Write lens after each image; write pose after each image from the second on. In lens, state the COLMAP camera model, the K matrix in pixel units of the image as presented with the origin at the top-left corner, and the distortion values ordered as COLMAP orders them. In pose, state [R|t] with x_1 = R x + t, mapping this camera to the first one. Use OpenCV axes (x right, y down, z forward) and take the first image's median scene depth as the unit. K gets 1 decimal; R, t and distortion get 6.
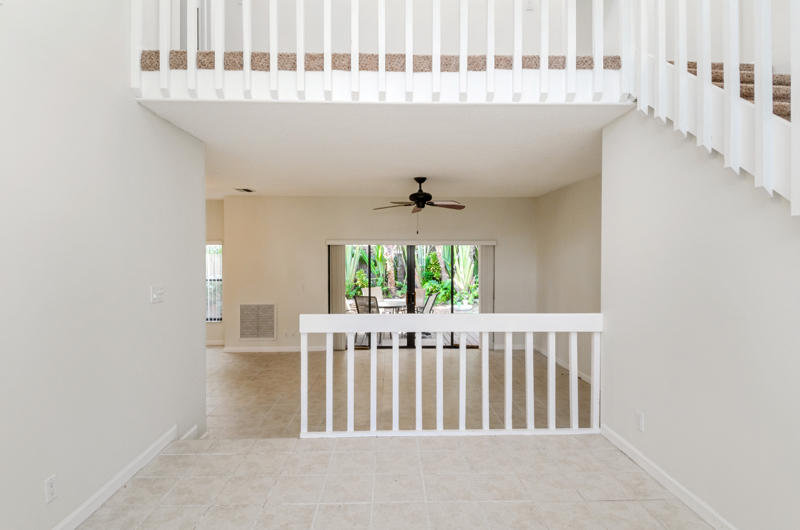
lens RADIAL K [[423.9, 0, 390.5], [0, 423.9, 268.0], [0, 0, 1]] dist [0.040311, -0.053286]
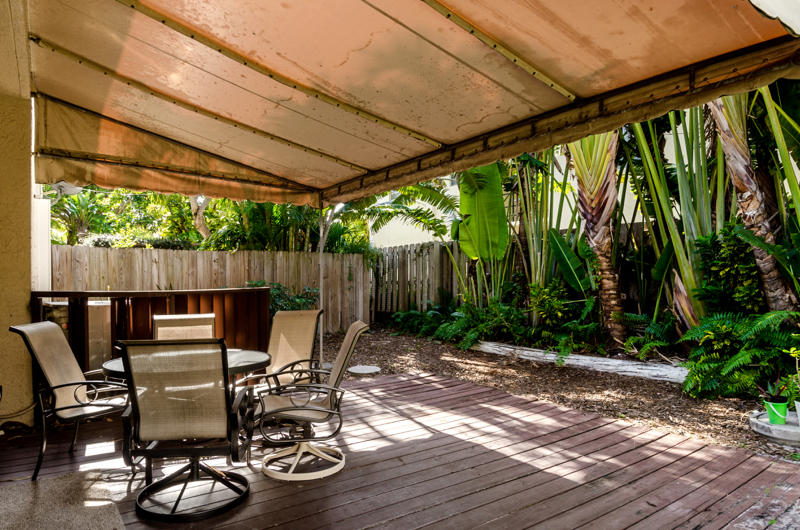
lens RADIAL K [[487.5, 0, 396.8], [0, 487.5, 284.5], [0, 0, 1]] dist [0.019413, -0.003692]
pose [[0.573741, 0.010776, -0.818966, 1.041856], [-0.026834, 0.999624, -0.005646, 0.073406], [0.818597, 0.025216, 0.573815, 2.557997]]
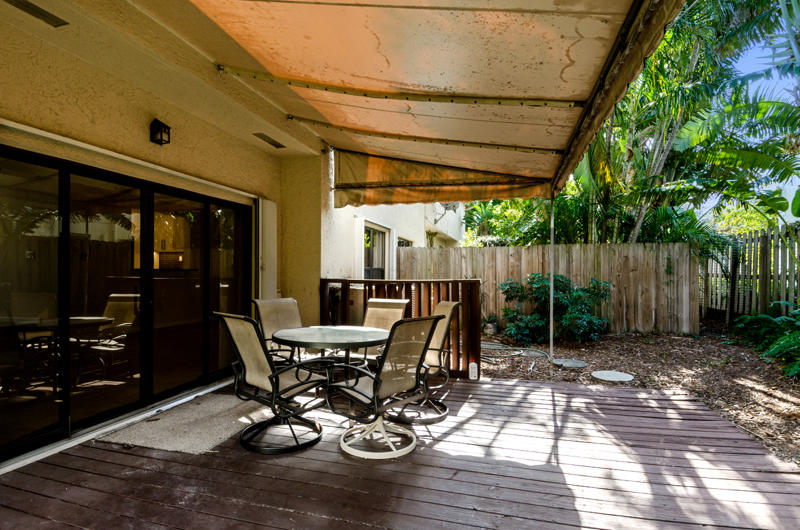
lens RADIAL K [[423.9, 0, 390.5], [0, 423.9, 268.0], [0, 0, 1]] dist [0.040311, -0.053286]
pose [[-0.279892, -0.004934, -0.960019, 1.018375], [-0.034984, 0.999375, 0.005063, 0.049355], [0.959394, 0.035003, -0.279890, 3.248516]]
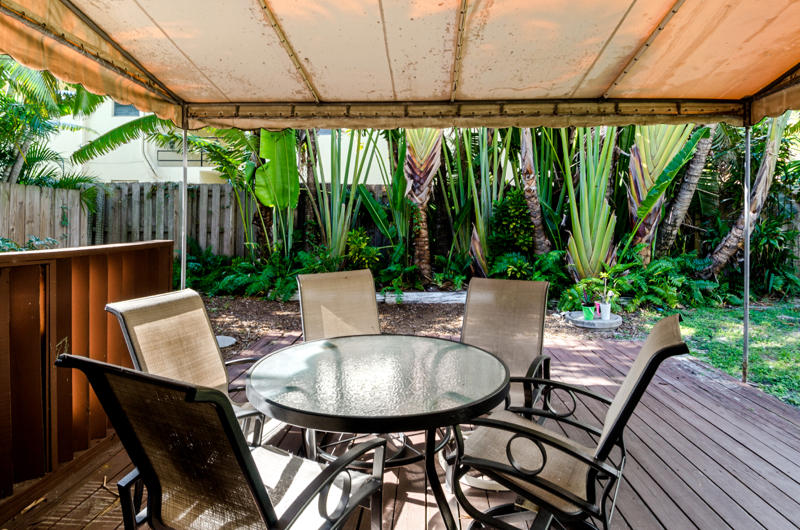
lens RADIAL K [[430.4, 0, 400.5], [0, 430.4, 226.4], [0, 0, 1]] dist [0.069961, -0.081816]
pose [[0.997476, 0.013541, -0.069698, 0.047394], [-0.016143, 0.999189, -0.036899, 0.085365], [0.069142, 0.037931, 0.996885, 2.236441]]
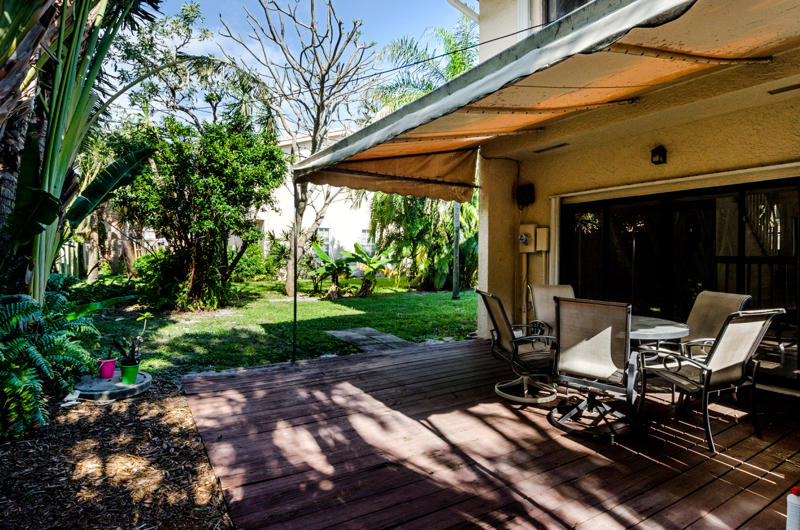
lens RADIAL K [[423.9, 0, 390.5], [0, 423.9, 268.0], [0, 0, 1]] dist [0.040311, -0.053286]
pose [[-0.491296, -0.020239, 0.870757, -0.690020], [0.025310, 0.998976, 0.037500, 0.031759], [-0.870625, 0.040462, -0.490281, 3.867606]]
